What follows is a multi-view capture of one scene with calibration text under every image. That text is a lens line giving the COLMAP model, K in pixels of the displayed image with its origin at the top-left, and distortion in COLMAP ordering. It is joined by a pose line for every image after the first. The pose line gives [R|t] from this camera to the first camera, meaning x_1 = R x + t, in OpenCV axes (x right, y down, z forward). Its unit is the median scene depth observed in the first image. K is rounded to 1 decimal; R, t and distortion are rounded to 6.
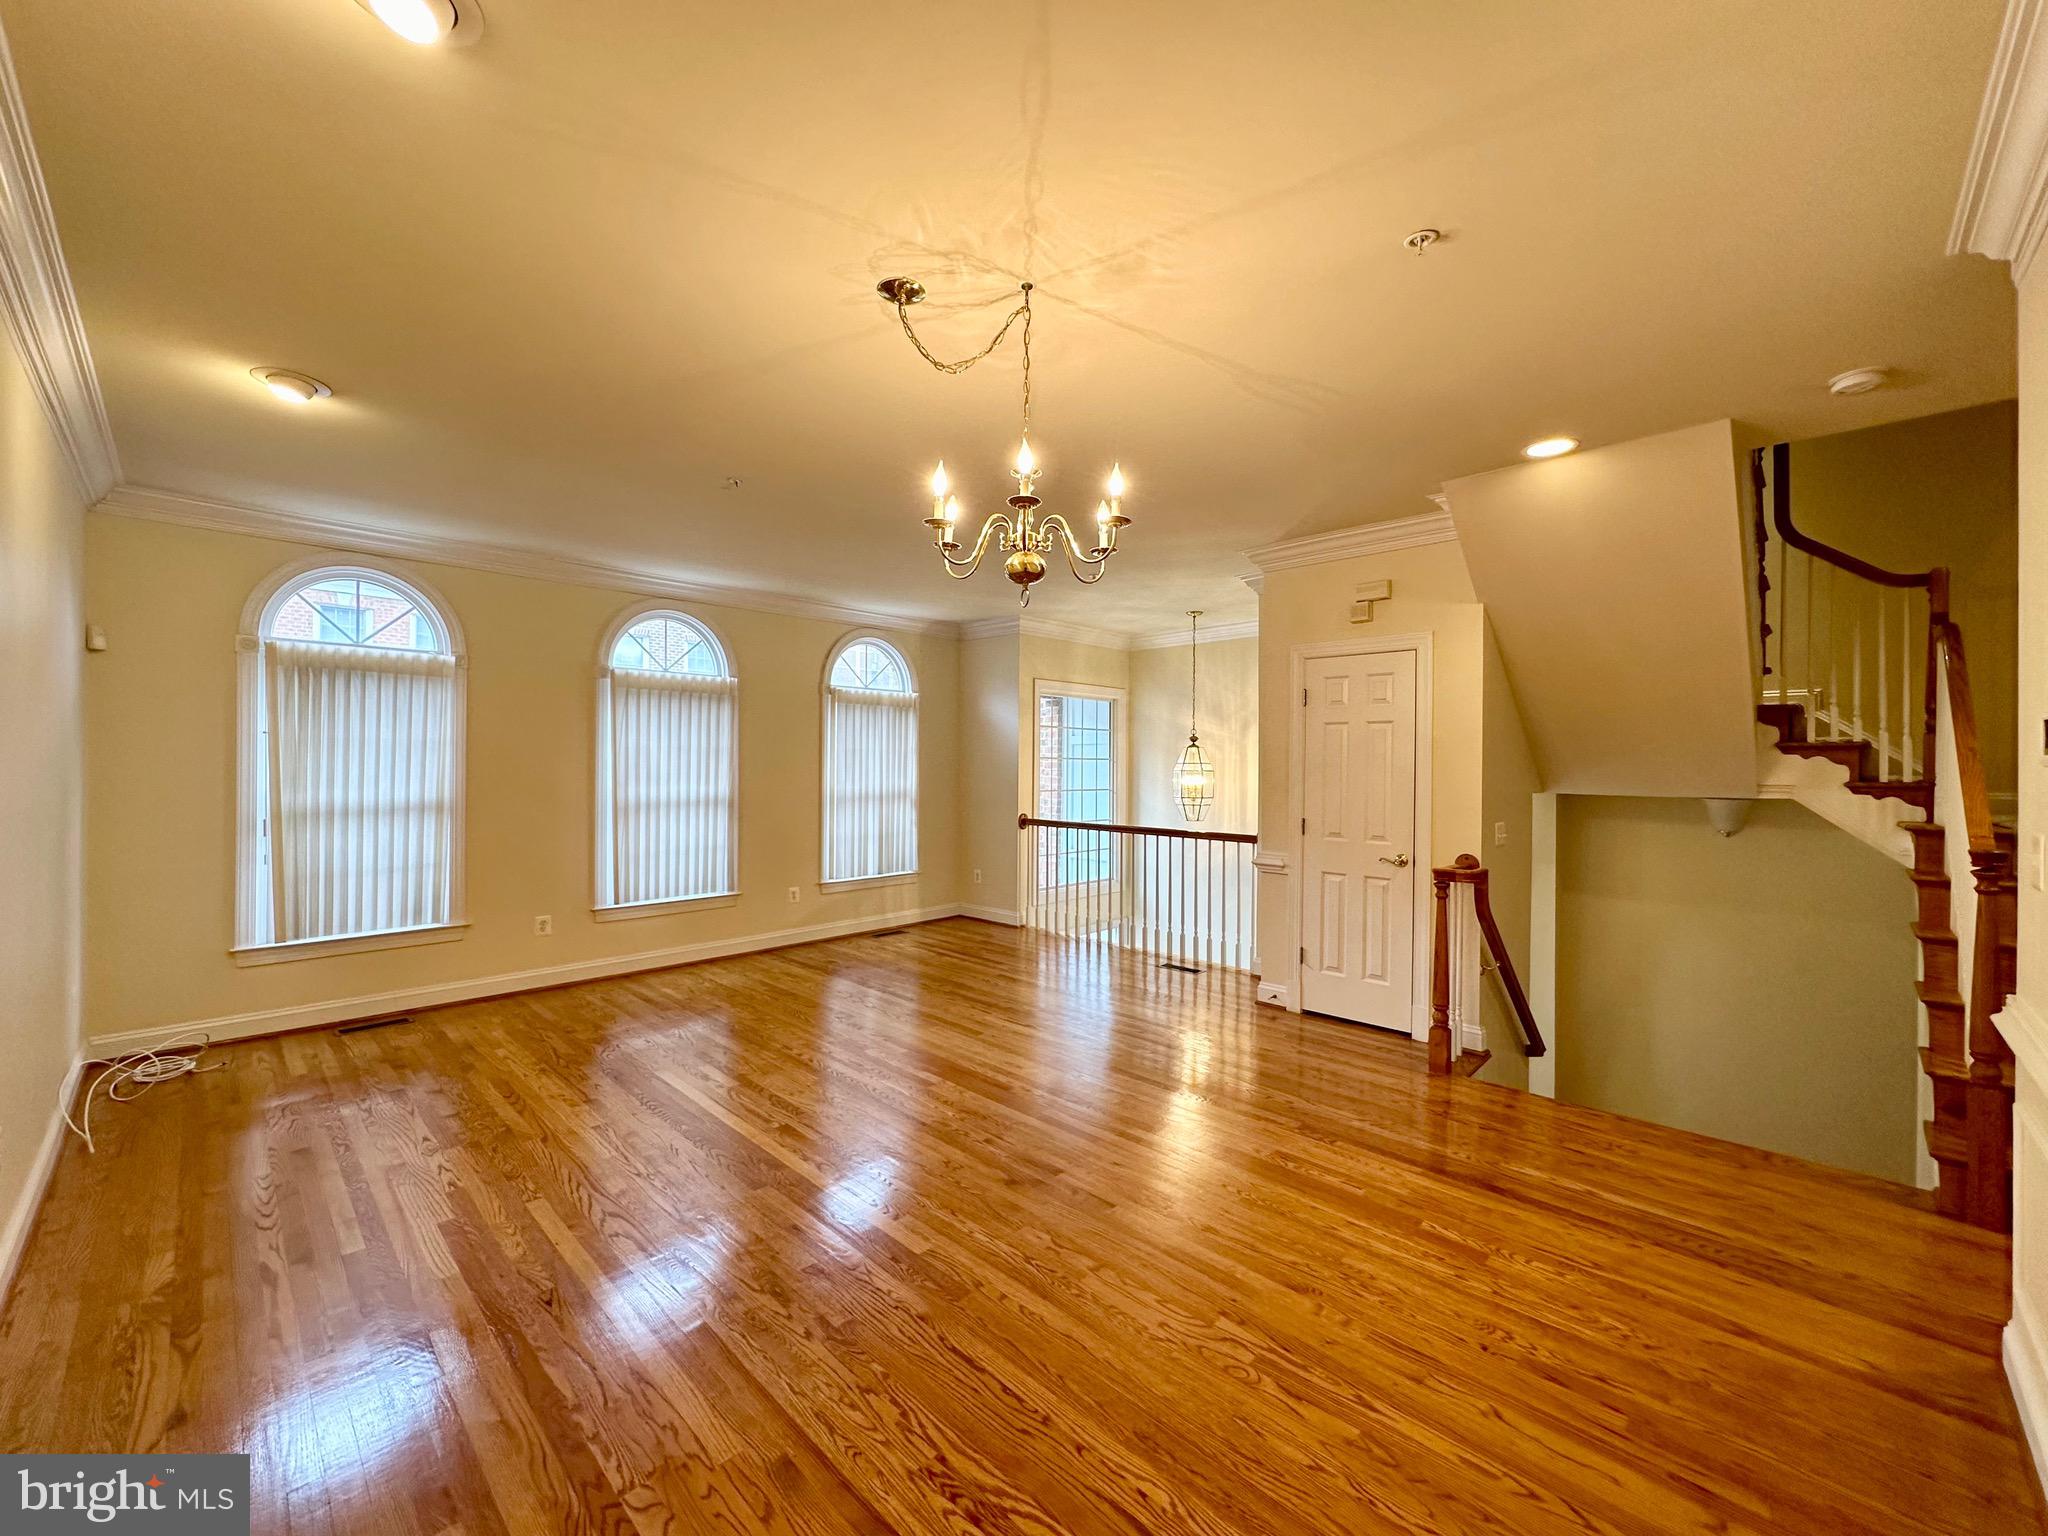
lens RADIAL K [[815.7, 0, 1026.5], [0, 815.7, 765.9], [0, 0, 1]] dist [-0.004346, 0.000526]
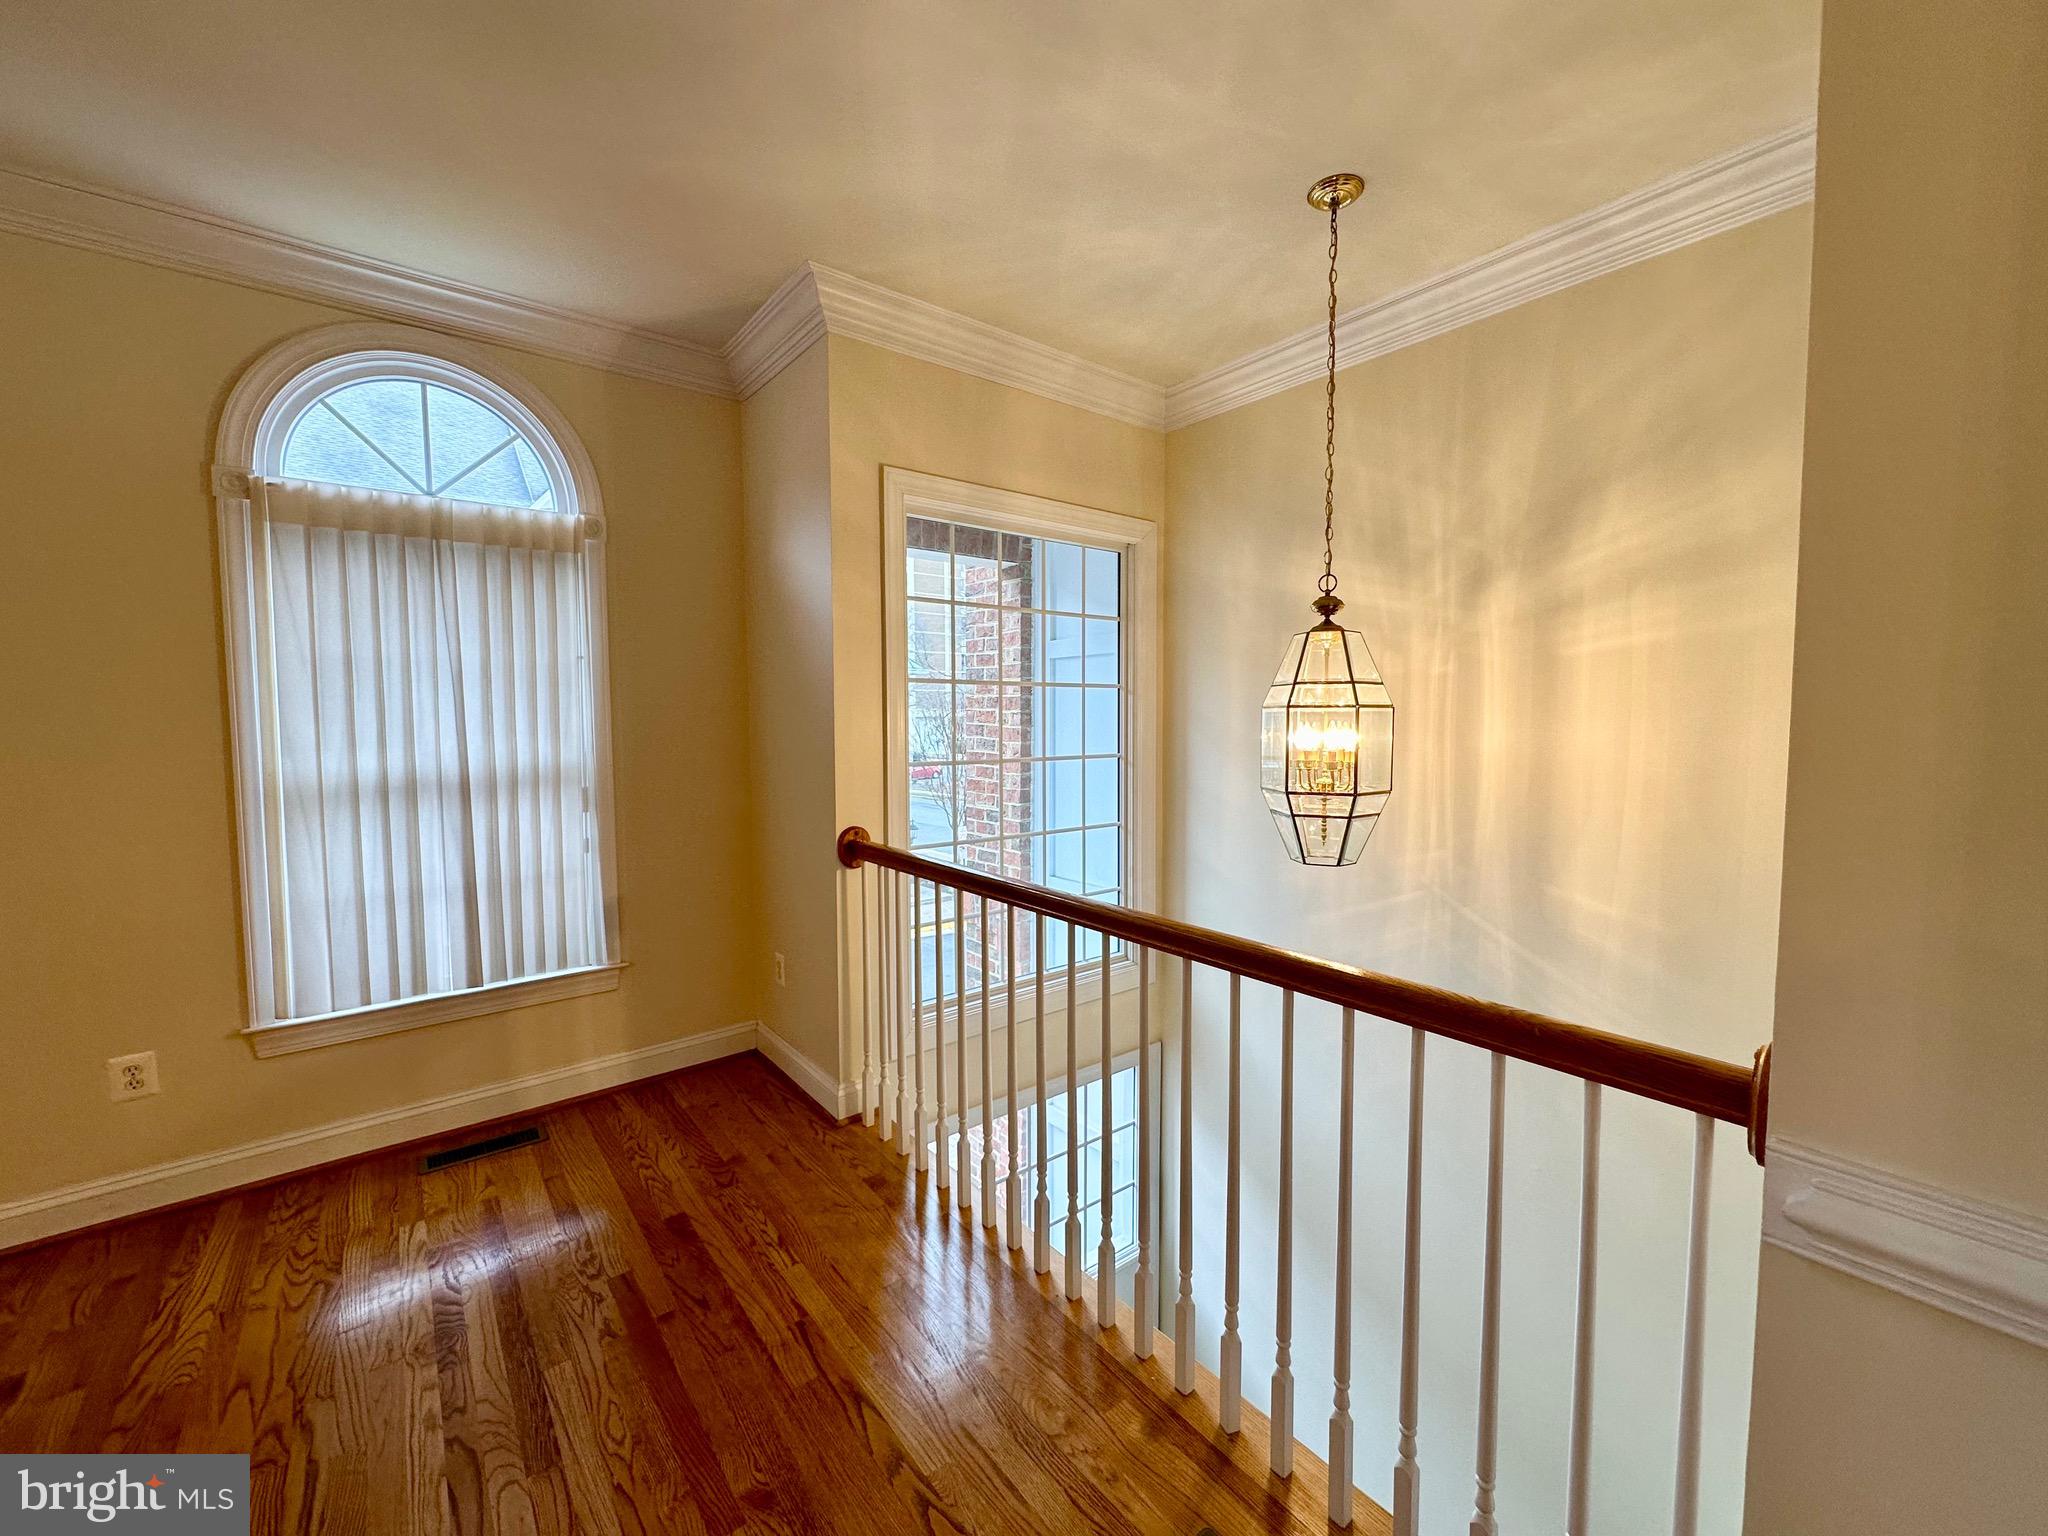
lens RADIAL K [[815.7, 0, 1023.1], [0, 815.7, 767.4], [0, 0, 1]] dist [-0.004346, 0.000526]
pose [[0.991741, -0.001891, -0.128243, 0.136724], [0.010200, 0.997887, 0.064167, 0.008367], [0.127851, -0.064945, 0.989665, 0.711269]]
